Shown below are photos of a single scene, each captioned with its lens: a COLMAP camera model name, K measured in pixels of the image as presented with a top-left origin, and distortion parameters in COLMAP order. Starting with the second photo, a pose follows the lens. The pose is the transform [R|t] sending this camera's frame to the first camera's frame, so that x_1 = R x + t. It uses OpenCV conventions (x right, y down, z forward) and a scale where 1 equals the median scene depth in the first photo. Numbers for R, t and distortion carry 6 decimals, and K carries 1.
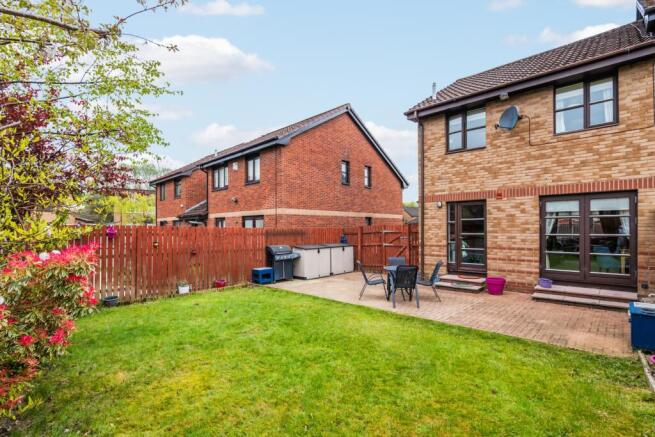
lens RADIAL K [[309.9, 0, 325.5], [0, 309.9, 229.3], [0, 0, 1]] dist [-0.020583, 0.001122]
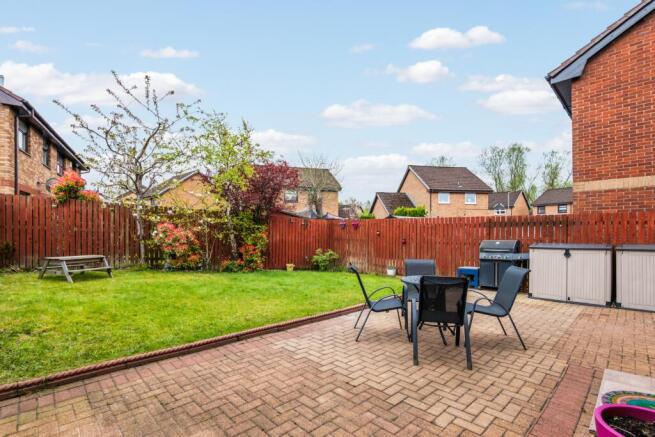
lens RADIAL K [[309.9, 0, 325.5], [0, 309.9, 229.3], [0, 0, 1]] dist [-0.020583, 0.001122]
pose [[-0.040630, -0.005722, -0.999158, 0.995875], [0.003108, 0.999978, -0.005853, 0.053200], [0.999169, -0.003343, -0.040612, 1.092867]]
